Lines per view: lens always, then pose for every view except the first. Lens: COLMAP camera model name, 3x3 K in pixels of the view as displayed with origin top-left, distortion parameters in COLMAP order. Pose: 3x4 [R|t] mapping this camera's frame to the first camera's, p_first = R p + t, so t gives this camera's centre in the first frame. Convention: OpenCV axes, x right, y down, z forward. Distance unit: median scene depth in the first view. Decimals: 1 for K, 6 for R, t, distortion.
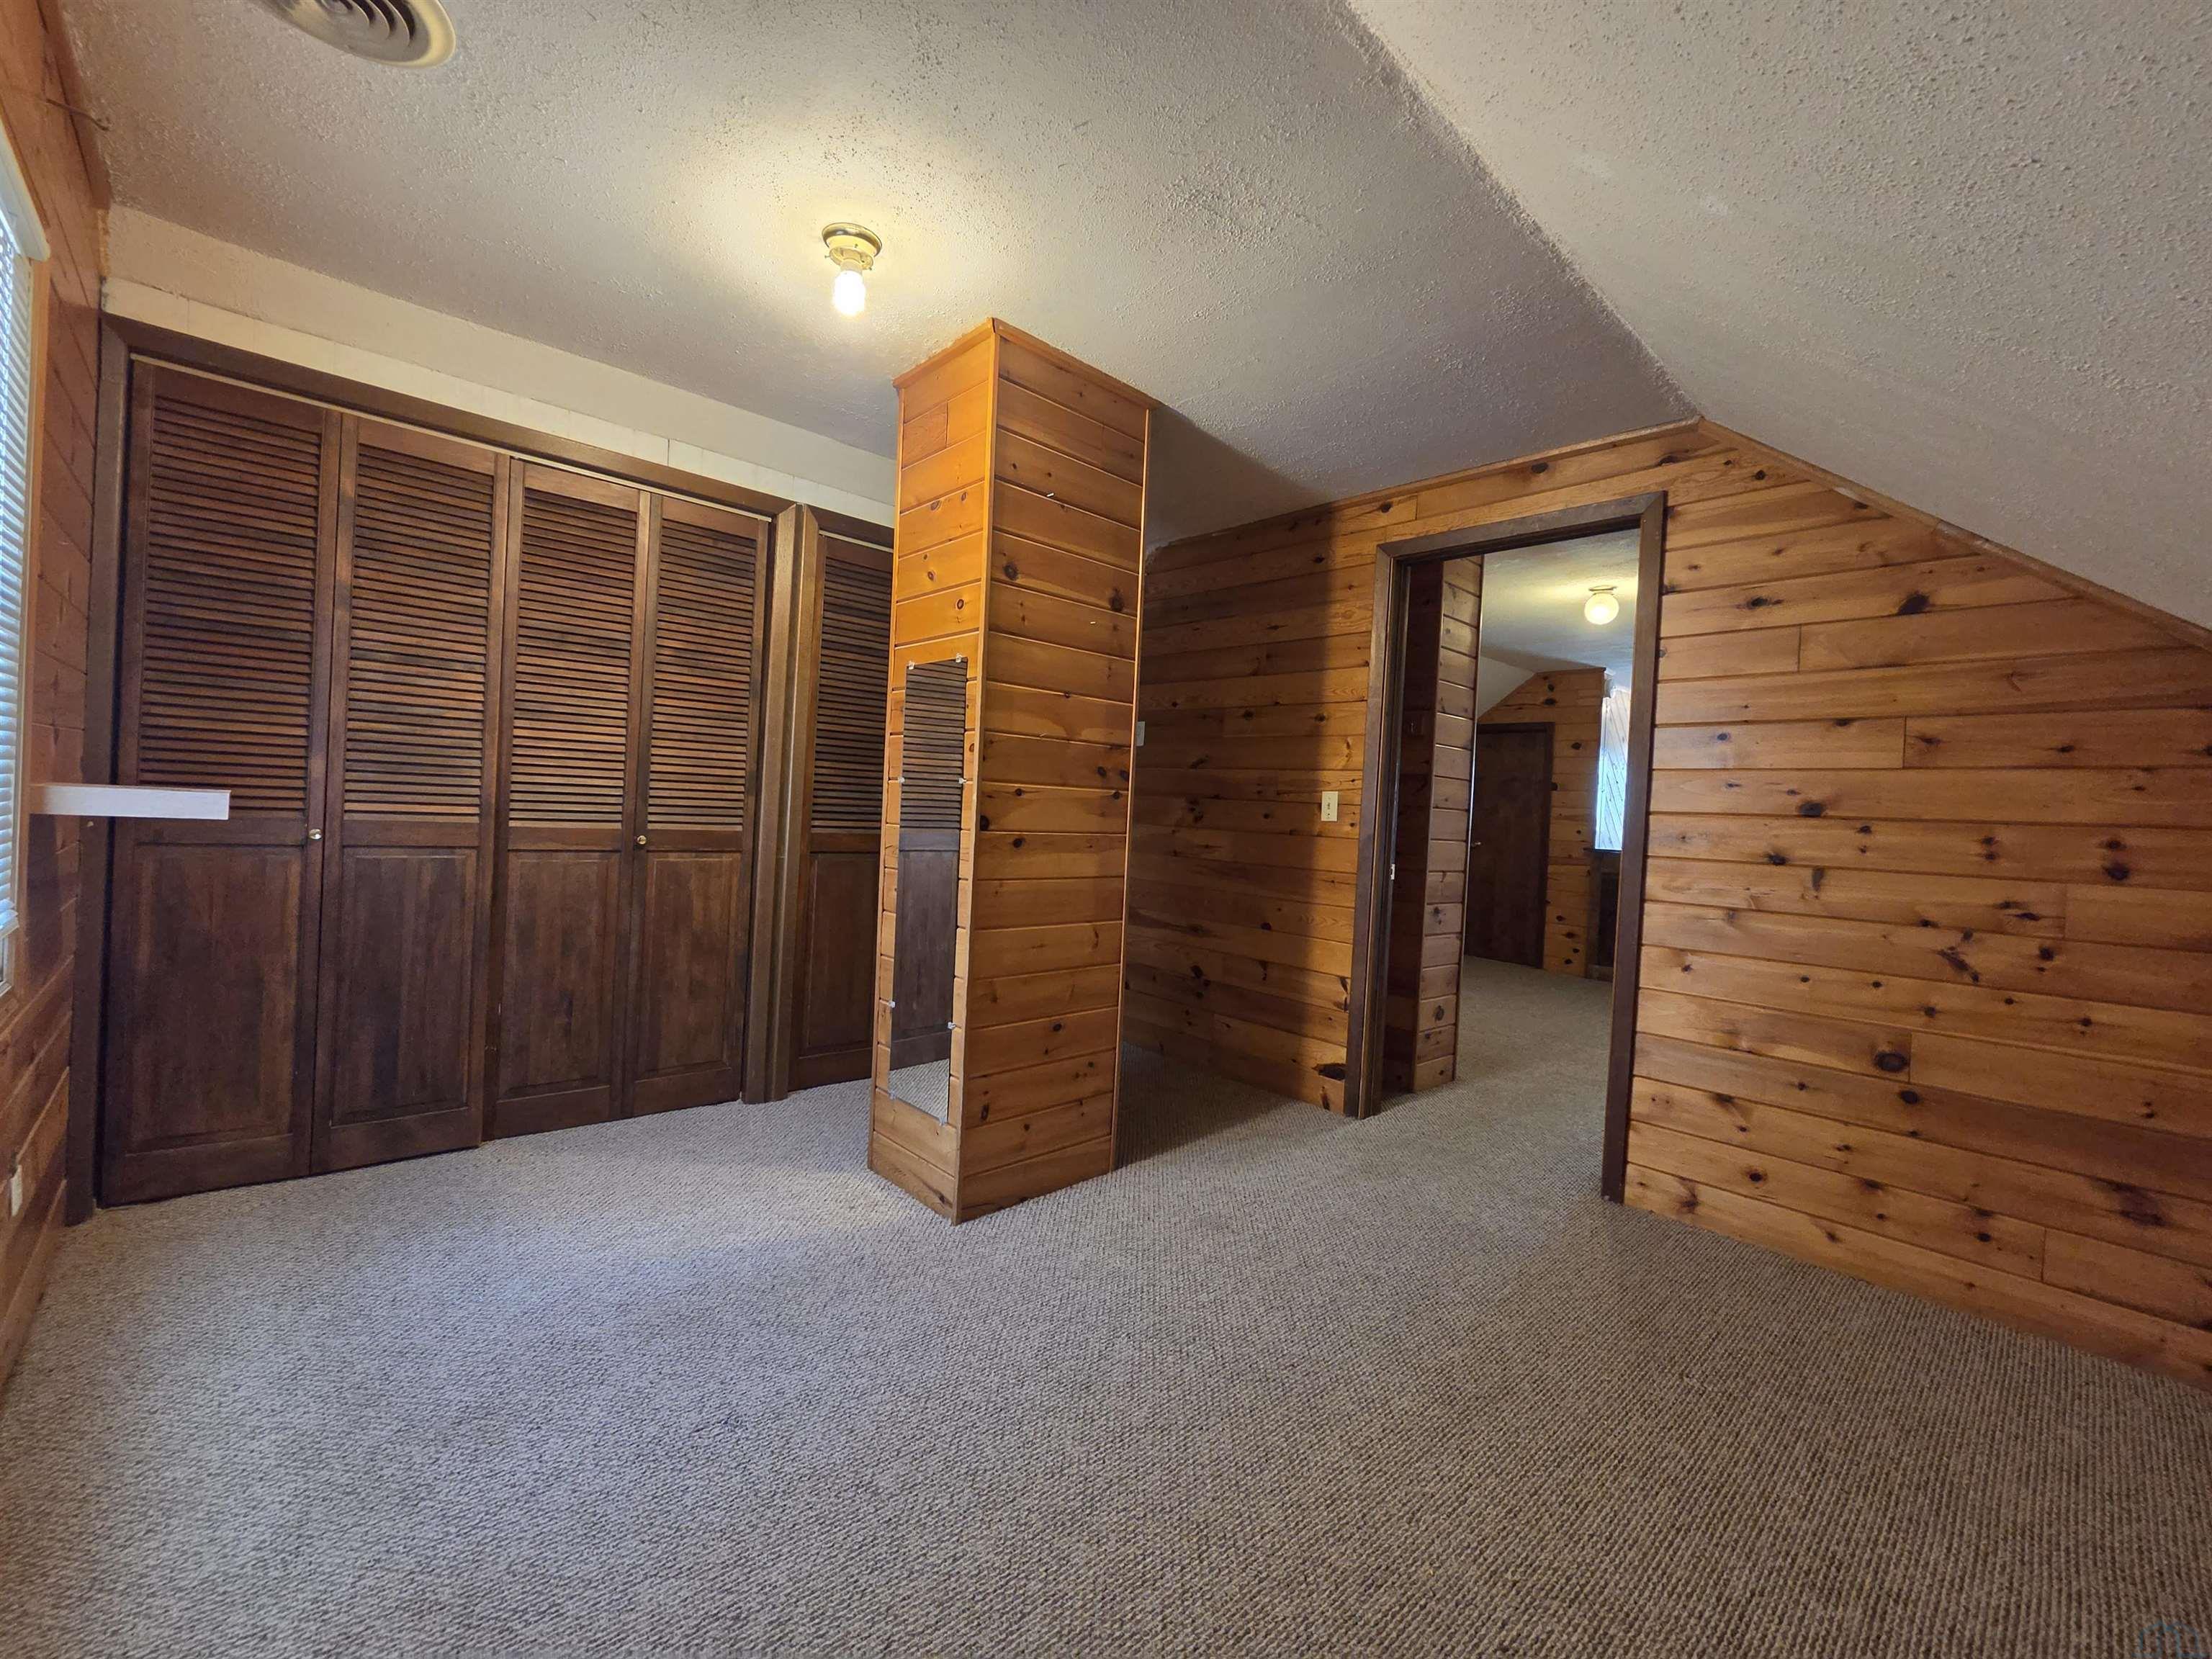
lens RADIAL K [[915.2, 0, 1106.8], [0, 915.2, 819.6], [0, 0, 1]] dist [-0.003214, -0.000523]
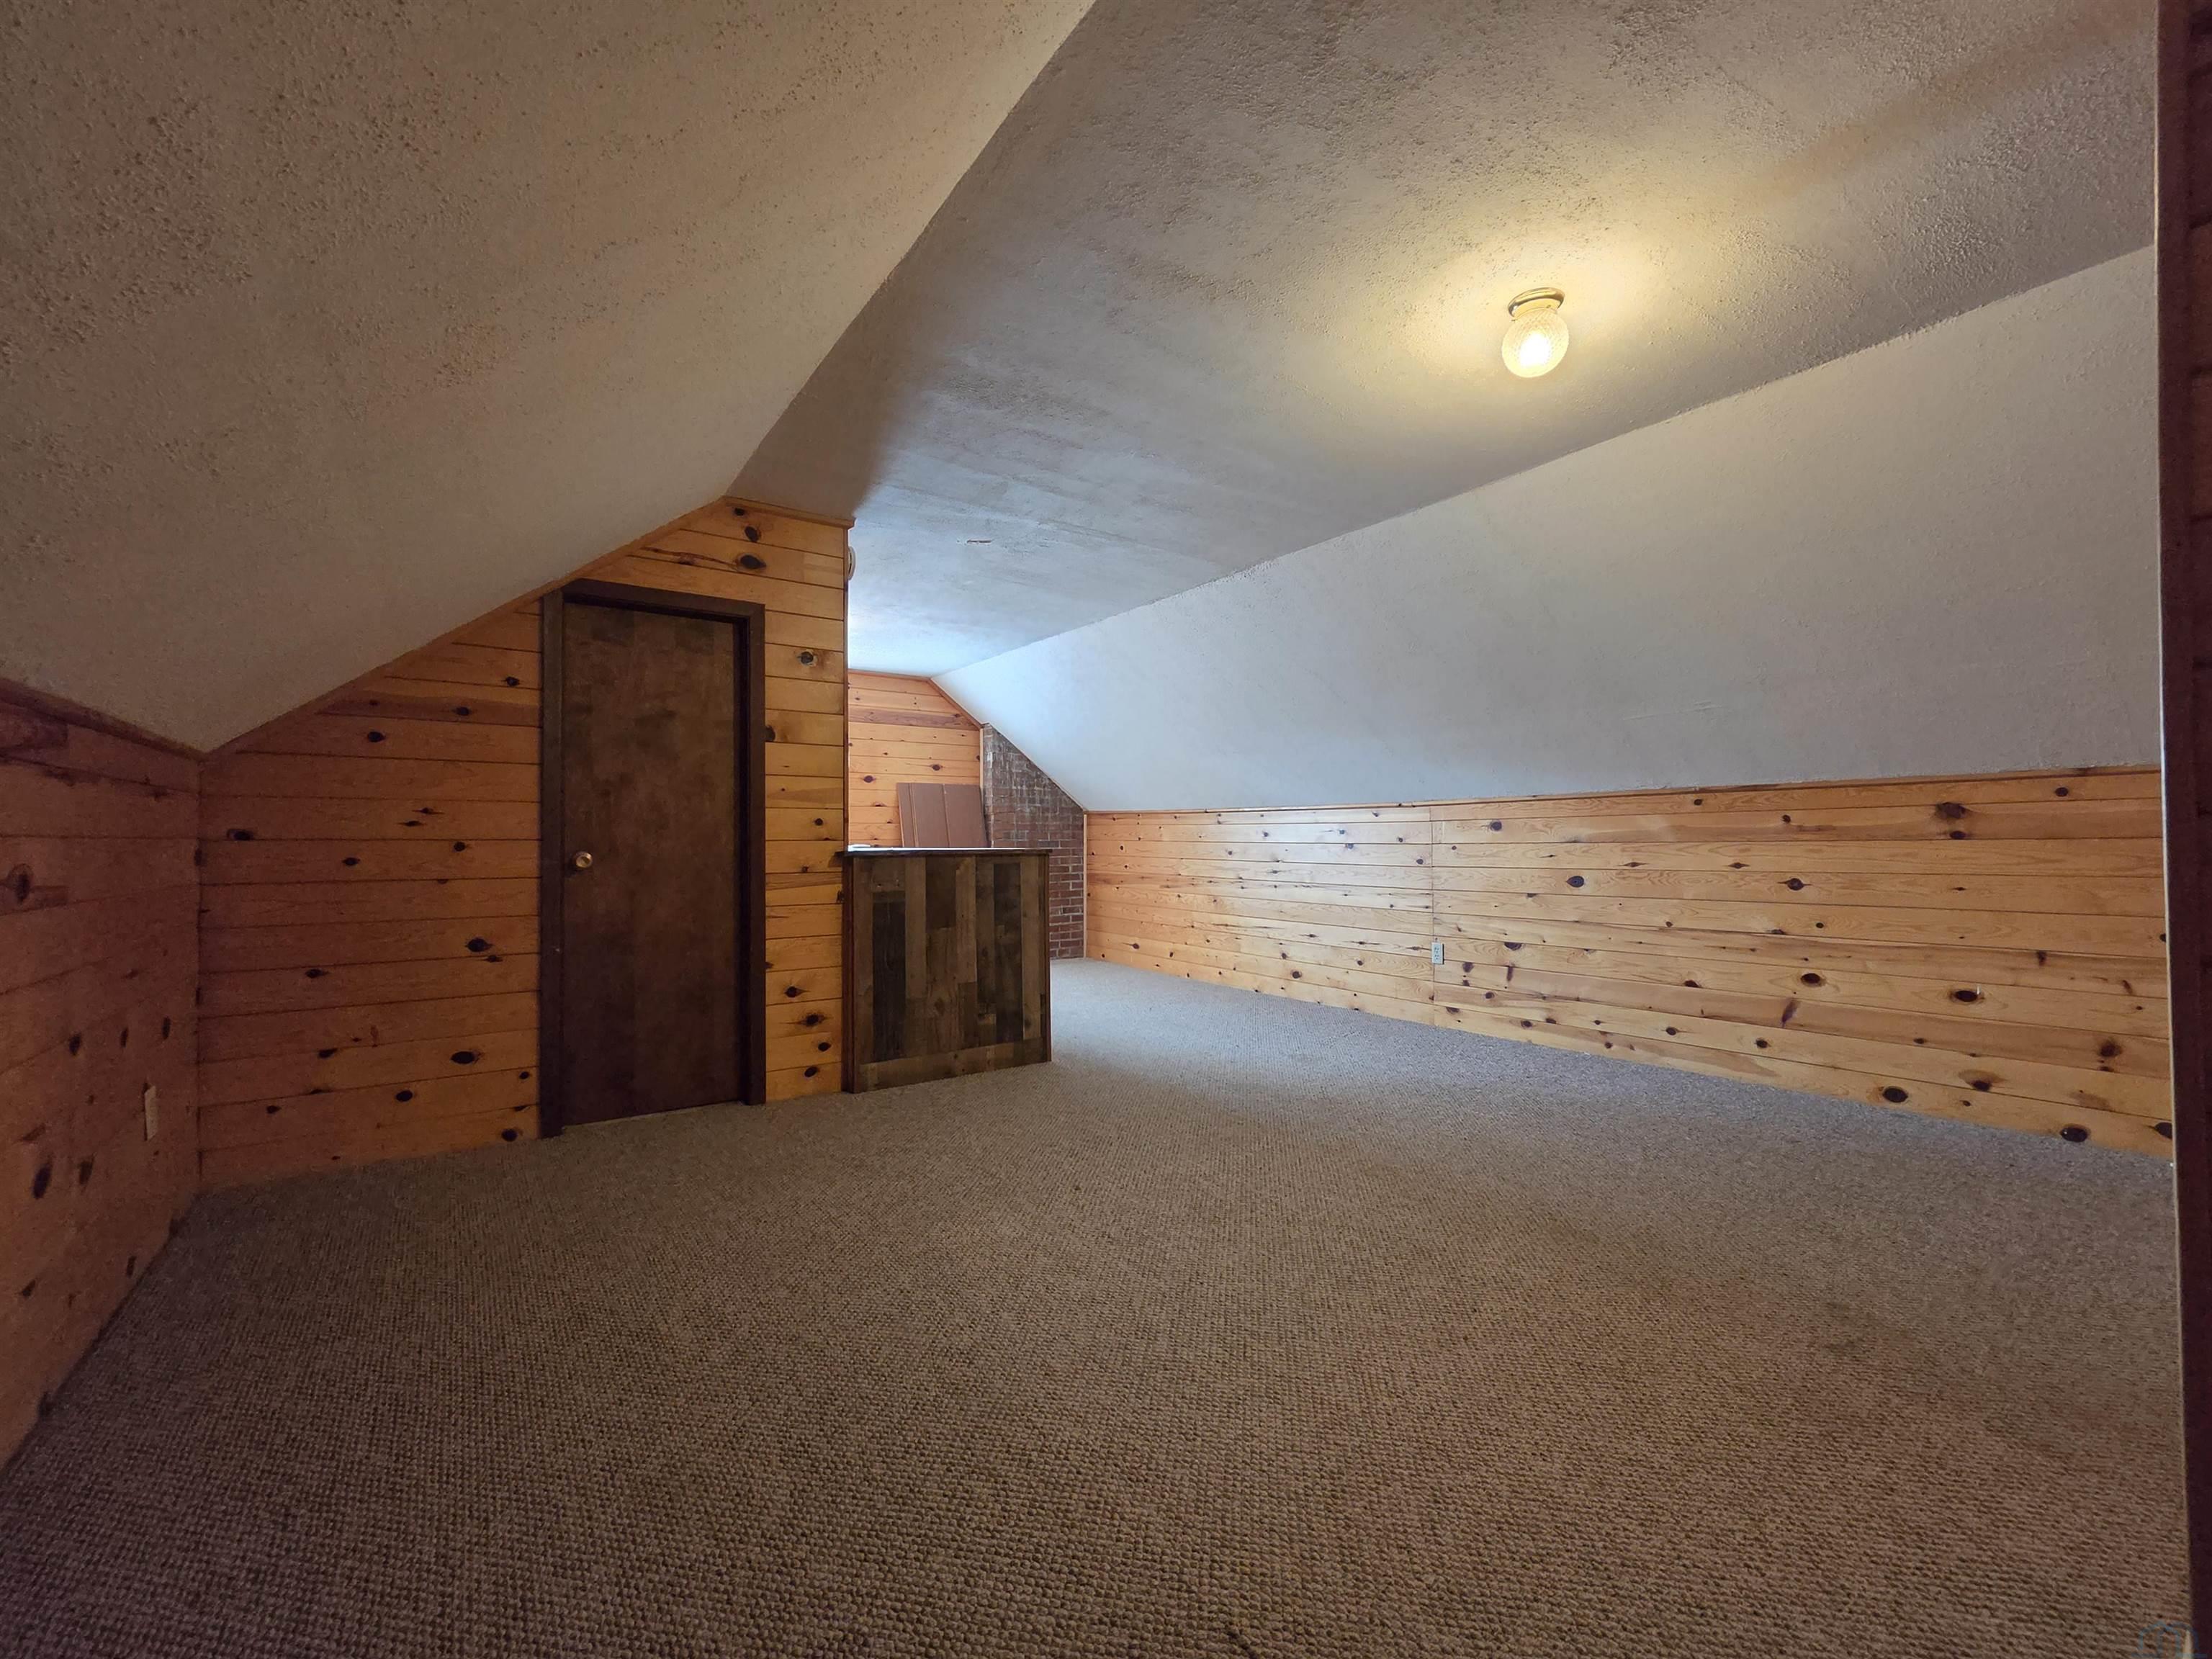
lens RADIAL K [[915.2, 0, 1106.1], [0, 915.2, 827.5], [0, 0, 1]] dist [-0.003214, -0.000523]
pose [[0.141145, -0.040155, 0.989174, 0.015794], [0.012542, 0.999169, 0.038771, -0.002009], [-0.989909, 0.006934, 0.141531, 0.746722]]
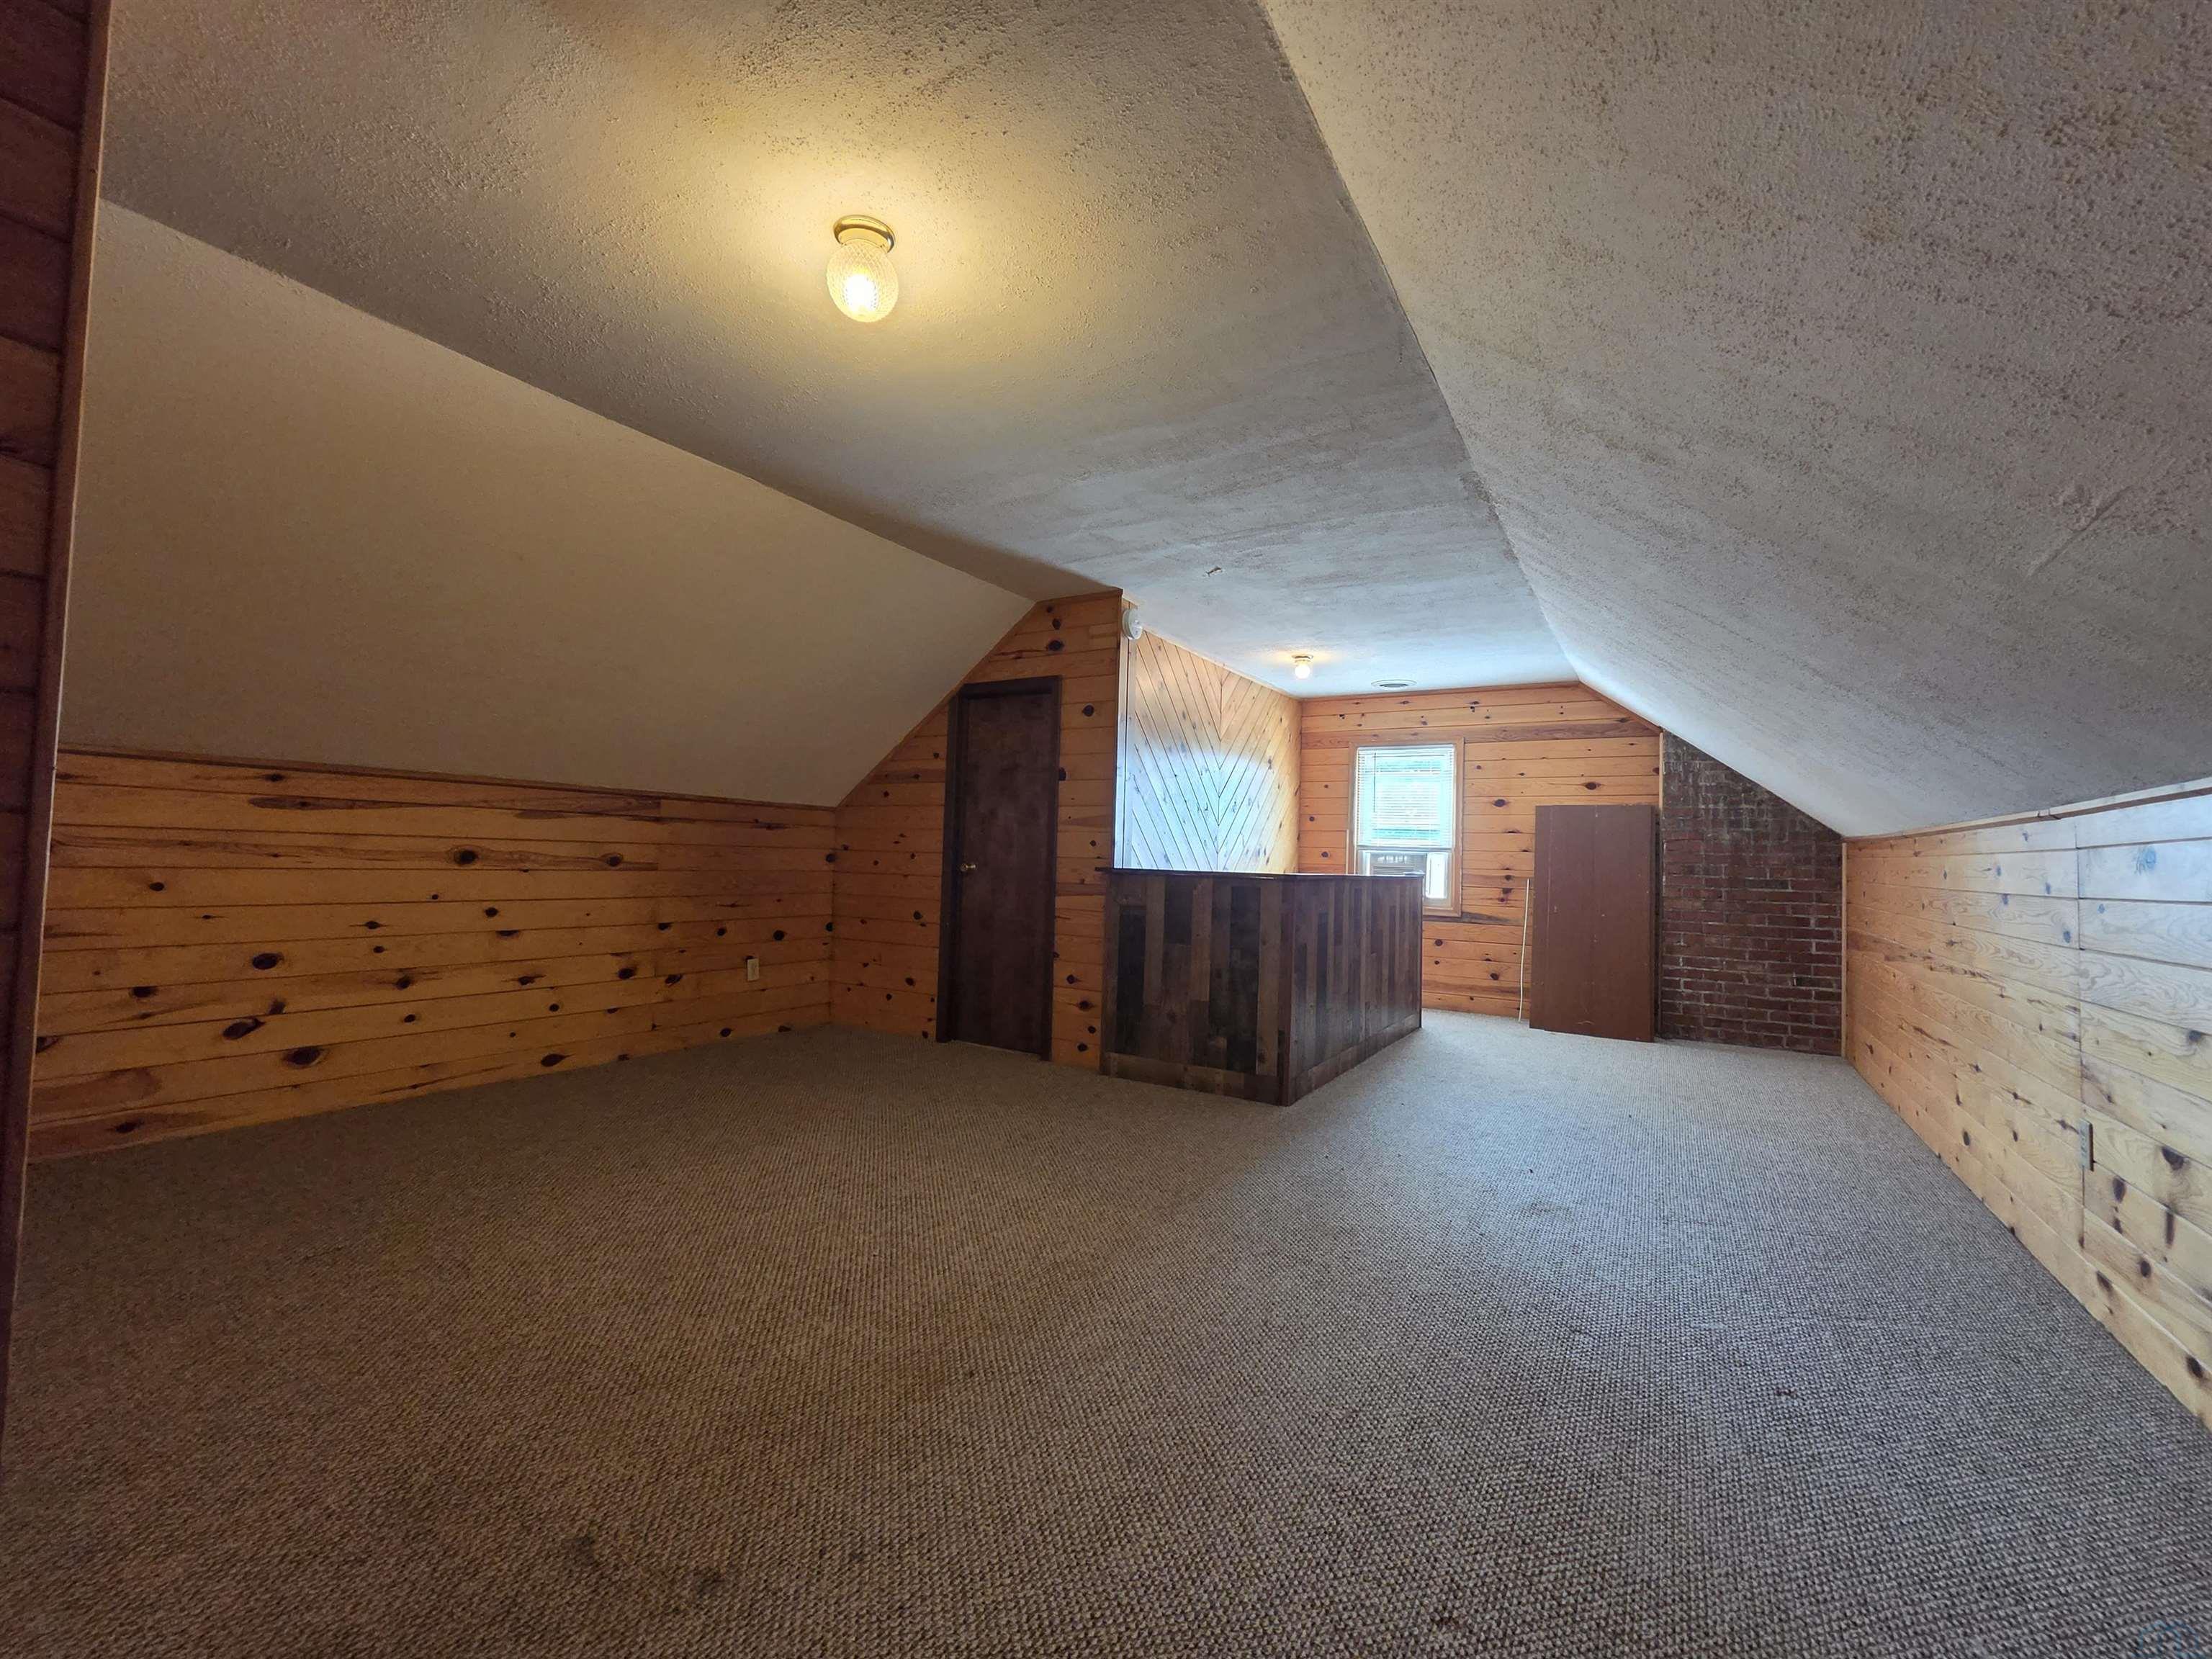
lens RADIAL K [[915.2, 0, 1111.0], [0, 915.2, 824.0], [0, 0, 1]] dist [-0.003214, -0.000523]
pose [[0.962213, -0.014424, 0.271914, 0.346873], [0.022225, 0.999424, -0.025628, 0.016150], [-0.271388, 0.030703, 0.961980, 0.368839]]
